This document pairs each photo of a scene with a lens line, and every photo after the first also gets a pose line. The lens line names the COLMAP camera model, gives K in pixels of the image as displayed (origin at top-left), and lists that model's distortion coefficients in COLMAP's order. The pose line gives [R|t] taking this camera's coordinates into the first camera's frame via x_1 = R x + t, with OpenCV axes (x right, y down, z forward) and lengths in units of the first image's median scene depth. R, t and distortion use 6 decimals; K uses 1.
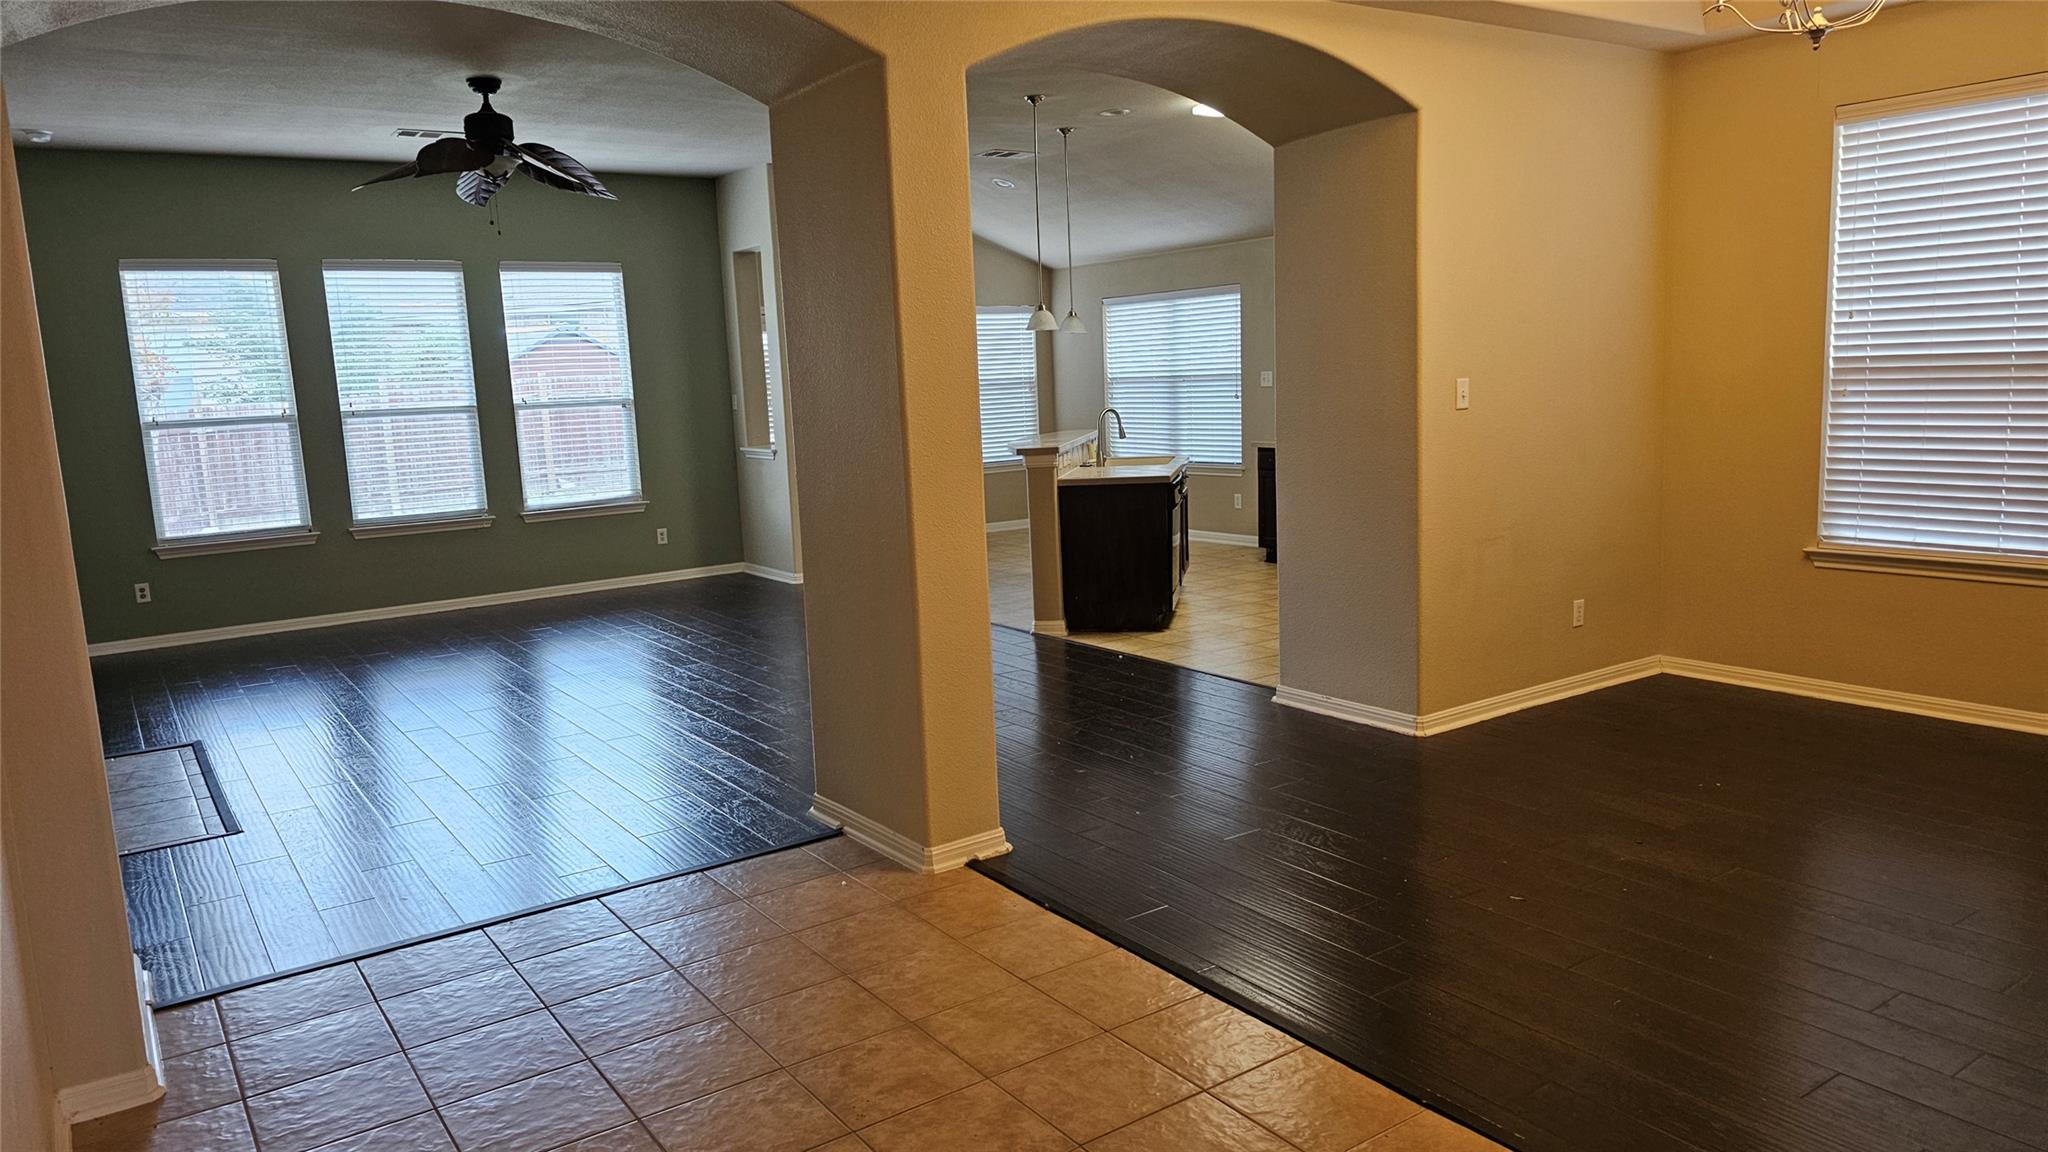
lens RADIAL K [[1357.1, 0, 1024.0], [0, 1357.1, 576.0], [0, 0, 1]] dist [-0.000424, -0.001817]
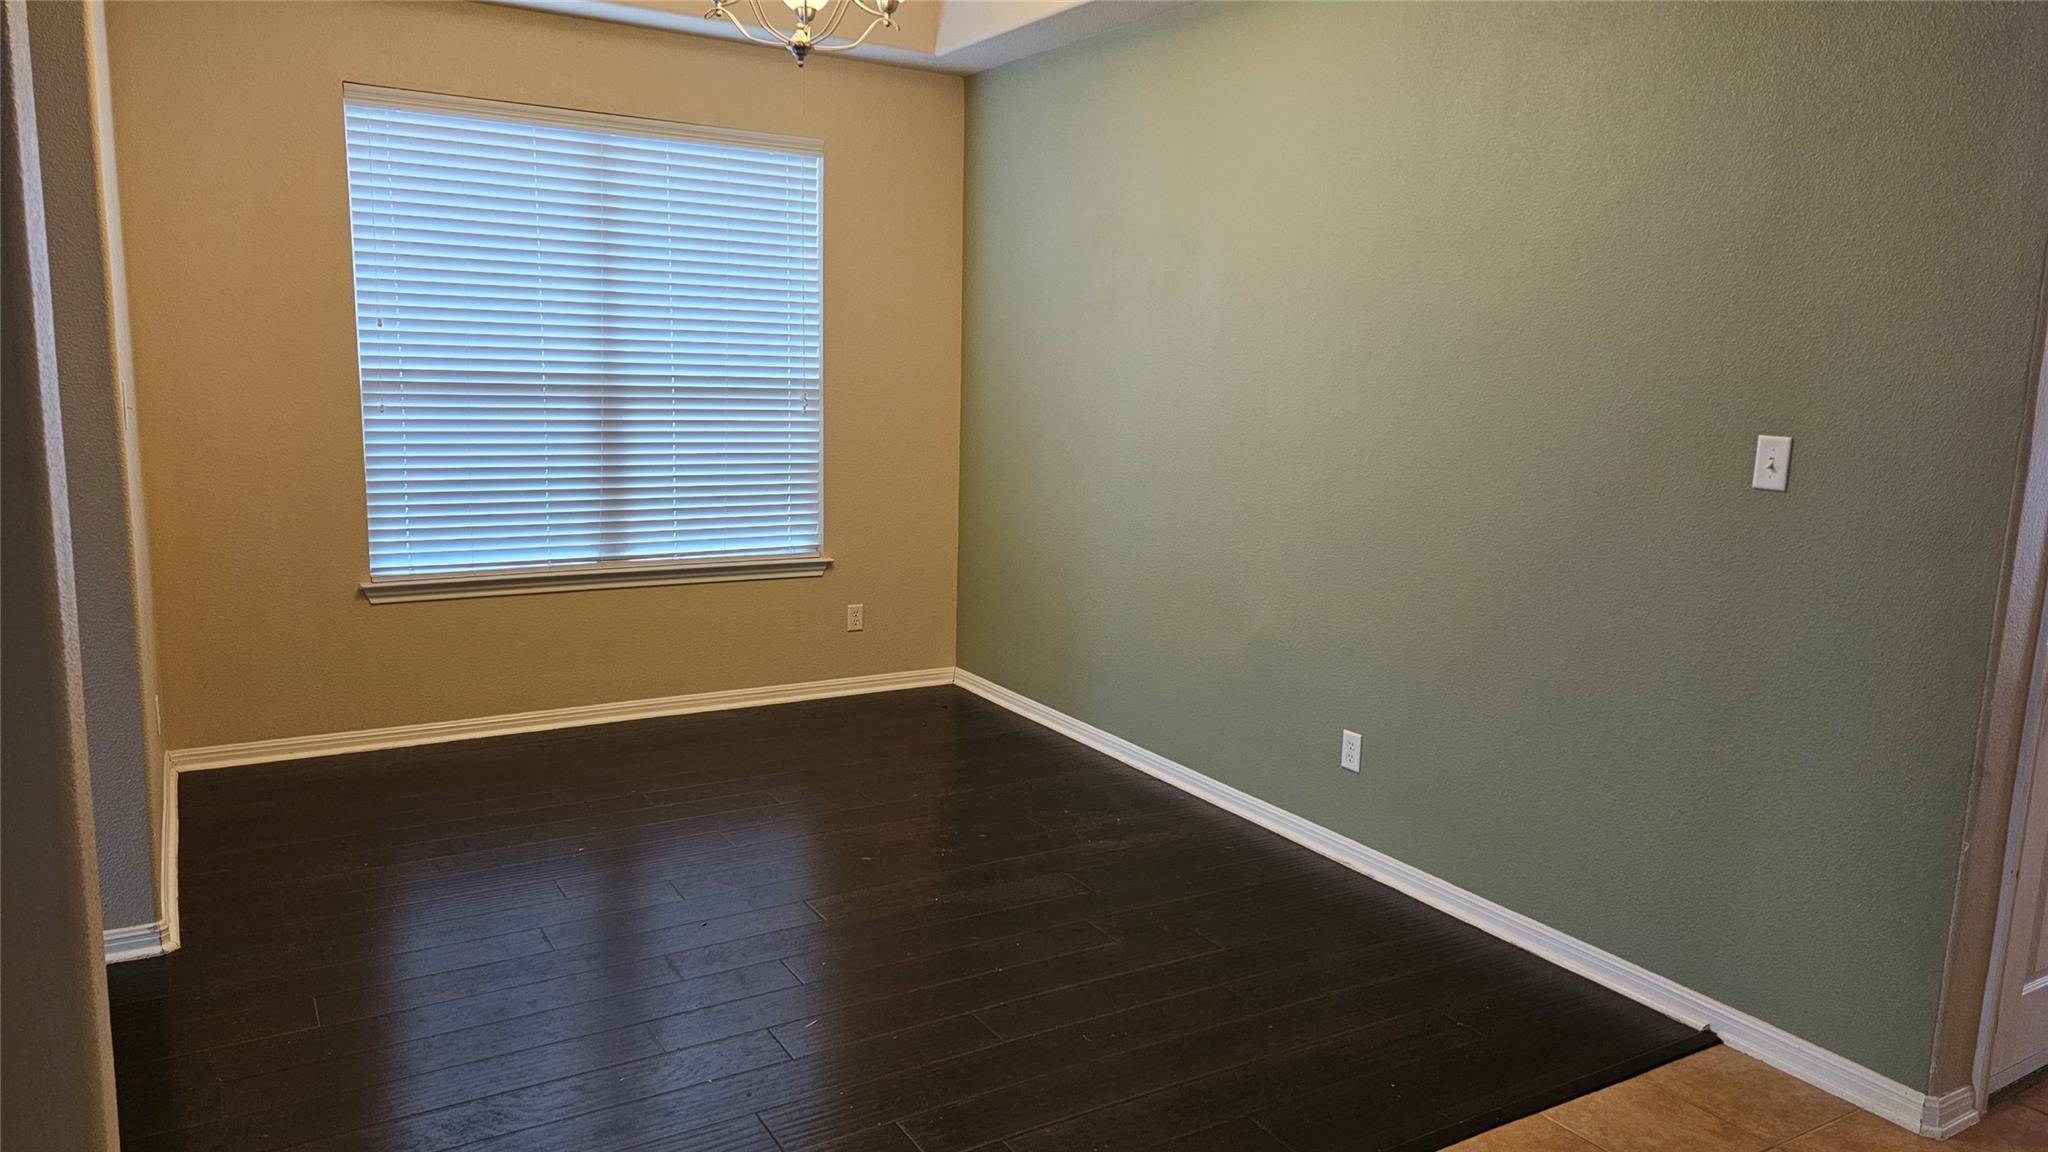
lens RADIAL K [[1357.1, 0, 1024.0], [0, 1357.1, 576.0], [0, 0, 1]] dist [-0.000424, -0.001817]
pose [[0.061062, -0.118636, 0.991058, -0.280033], [0.123153, 0.986220, 0.110469, -0.073191], [-0.990507, 0.115306, 0.074831, 0.527055]]
